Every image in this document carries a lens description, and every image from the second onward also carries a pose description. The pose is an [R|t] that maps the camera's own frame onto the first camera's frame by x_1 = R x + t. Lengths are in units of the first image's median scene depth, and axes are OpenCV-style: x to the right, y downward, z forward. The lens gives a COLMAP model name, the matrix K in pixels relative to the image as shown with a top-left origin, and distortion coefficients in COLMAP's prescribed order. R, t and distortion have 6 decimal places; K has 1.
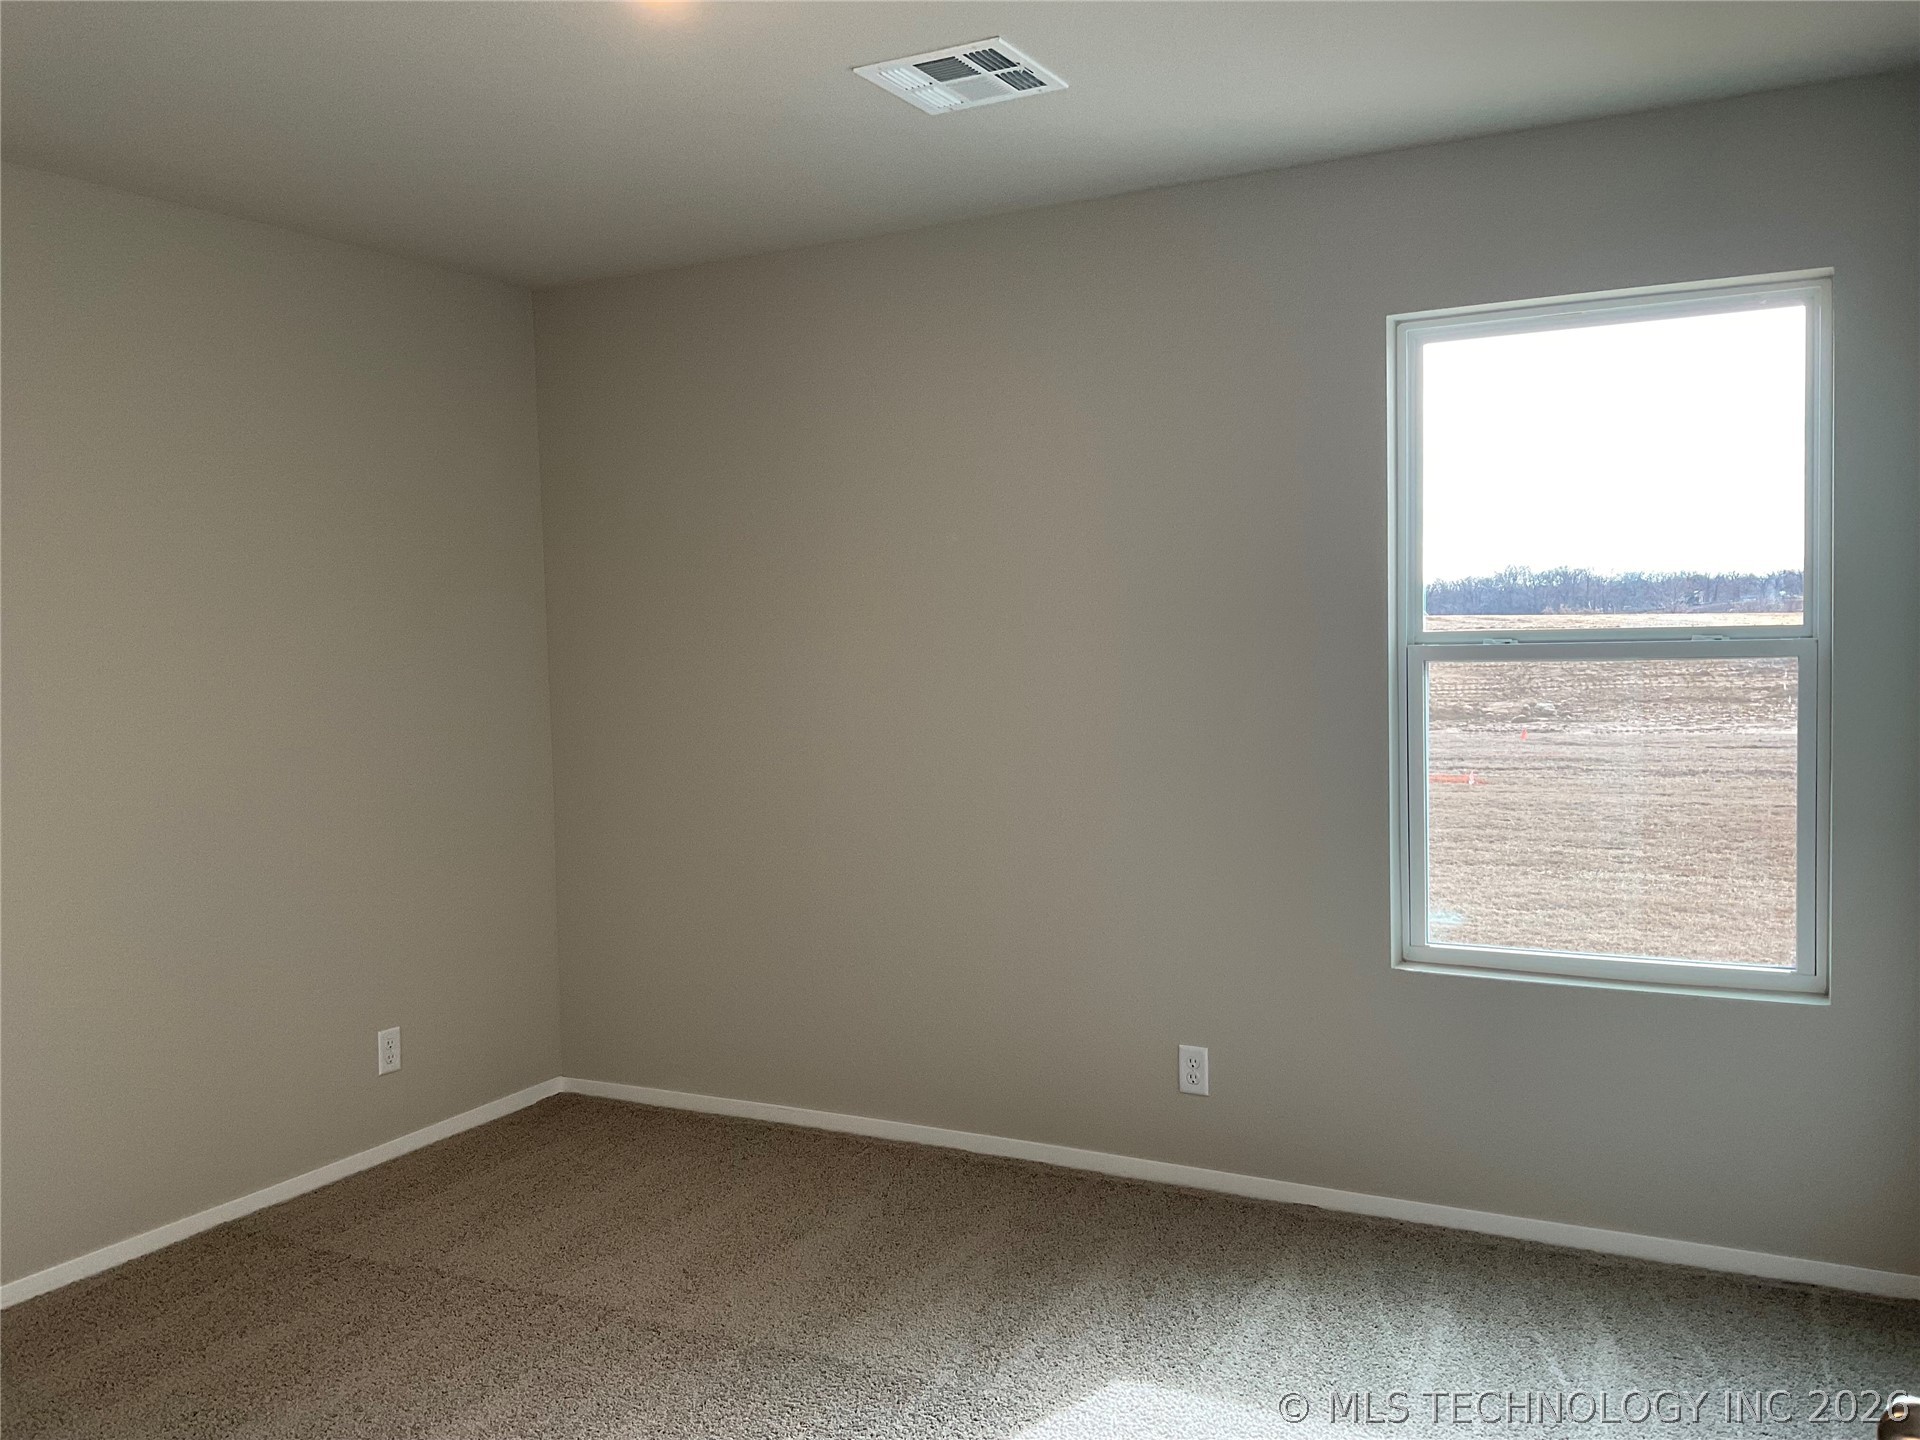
lens RADIAL K [[1582.7, 0, 952.4], [0, 1582.7, 720.1], [0, 0, 1]] dist [0.125760, -0.268719]
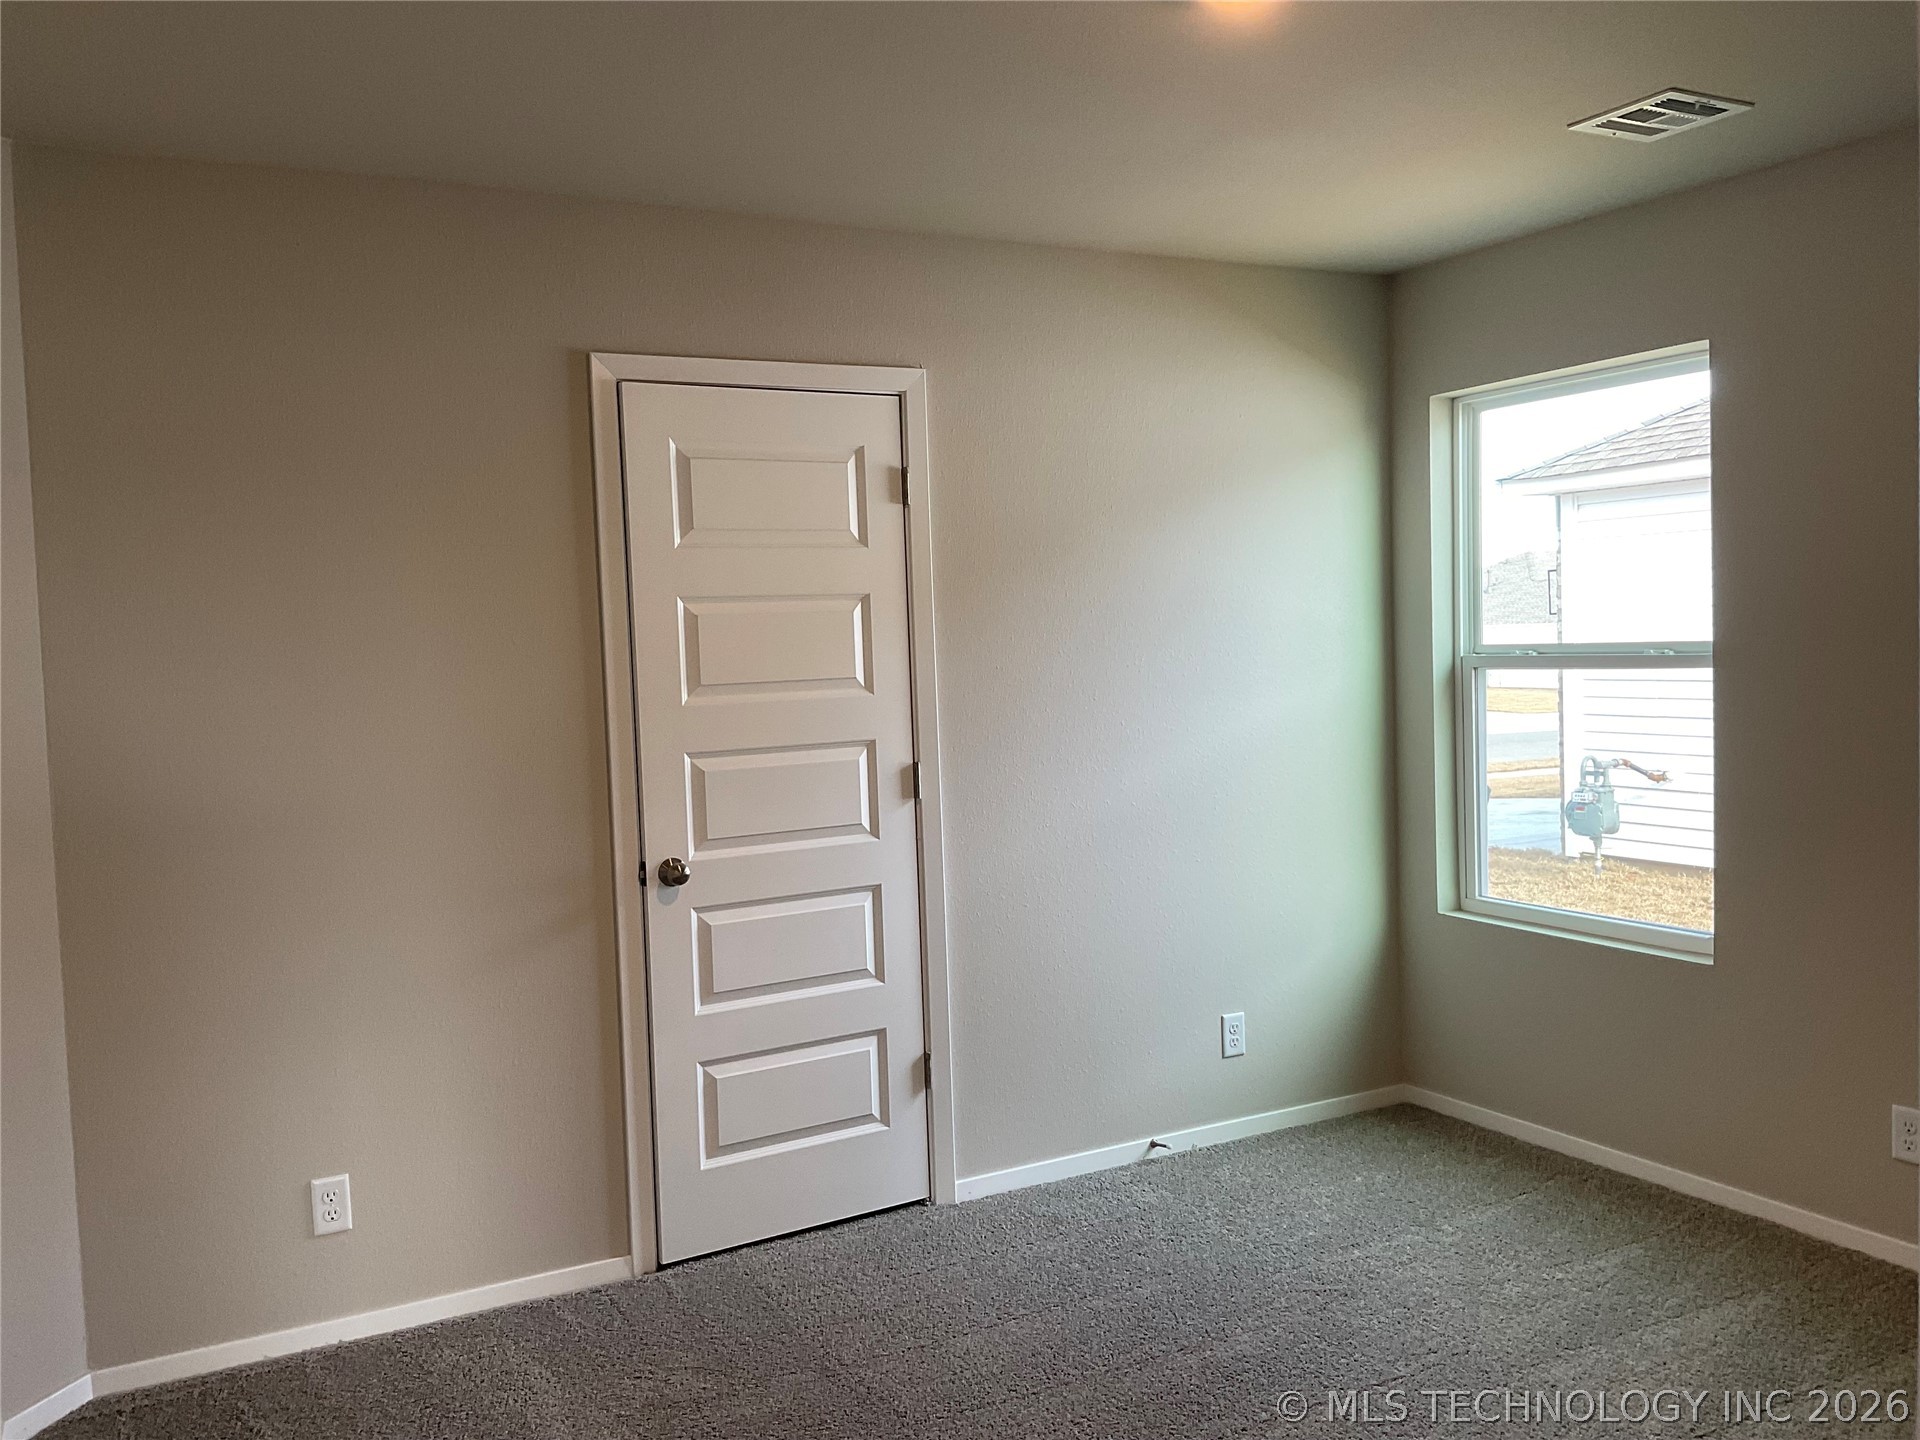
lens RADIAL K [[1582.7, 0, 952.4], [0, 1582.7, 720.1], [0, 0, 1]] dist [0.125760, -0.268719]
pose [[0.830265, 0.043529, -0.555666, 0.671768], [-0.051671, 0.998664, 0.001026, 0.026358], [0.554968, 0.027860, 0.831405, -0.277583]]
